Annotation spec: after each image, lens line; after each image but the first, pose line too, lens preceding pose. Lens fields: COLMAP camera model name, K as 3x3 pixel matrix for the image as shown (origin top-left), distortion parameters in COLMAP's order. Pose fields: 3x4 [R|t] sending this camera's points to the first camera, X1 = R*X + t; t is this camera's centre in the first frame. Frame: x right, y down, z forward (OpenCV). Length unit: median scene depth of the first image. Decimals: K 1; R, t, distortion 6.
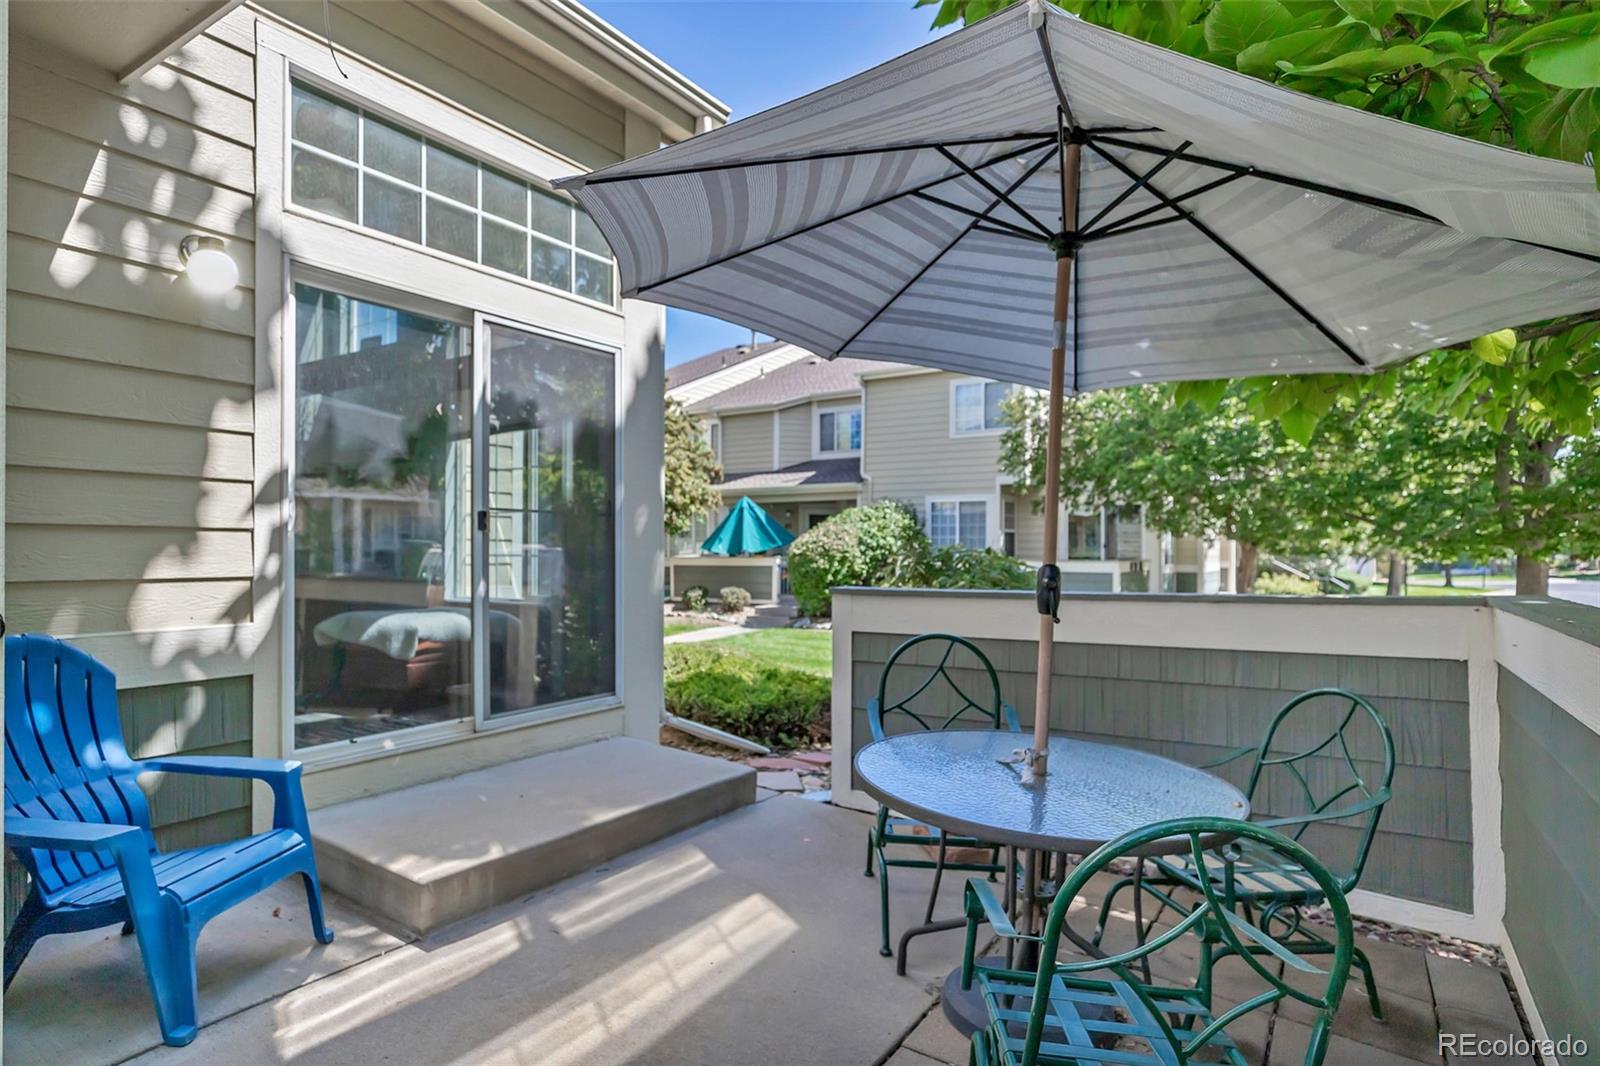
lens RADIAL K [[912.9, 0, 801.7], [0, 912.9, 532.2], [0, 0, 1]] dist [-0.007572, -0.000165]
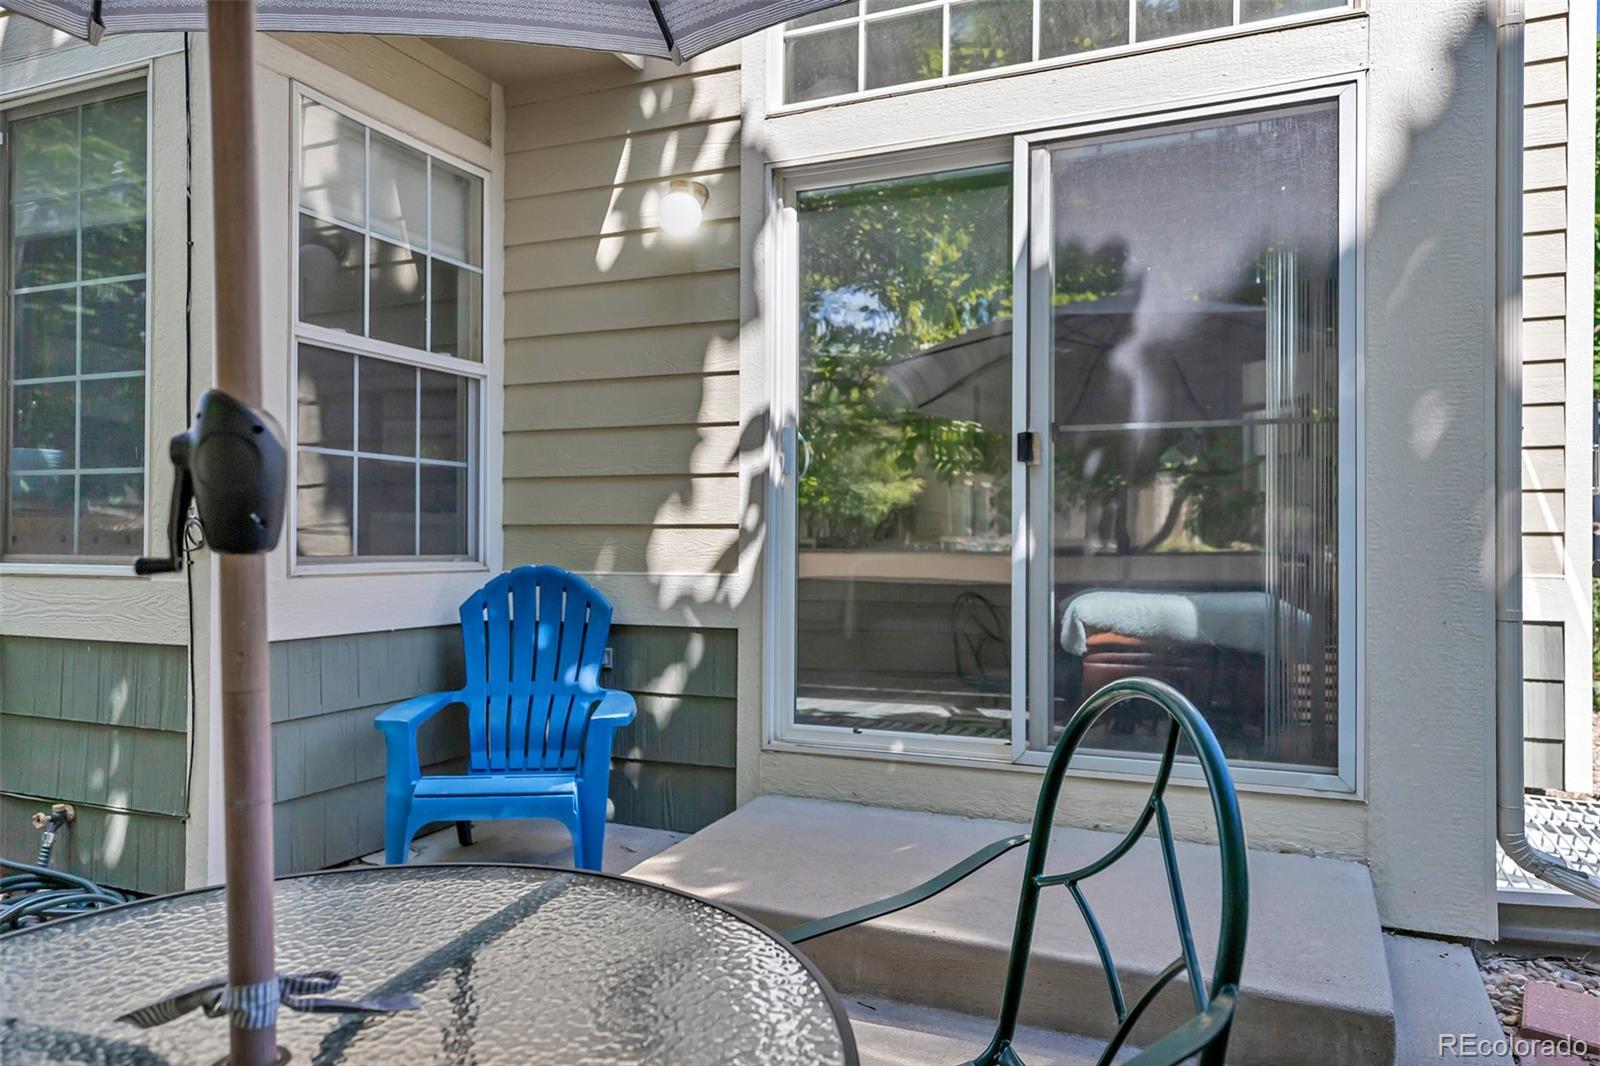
lens RADIAL K [[1108.8, 0, 804.3], [0, 1108.8, 544.1], [0, 0, 1]] dist [-0.025048, 0.000175]
pose [[0.123671, 0.000224, -0.992323, 0.557561], [0.013057, 0.999913, 0.001853, 0.070847], [0.992237, -0.013186, 0.123657, 0.968598]]
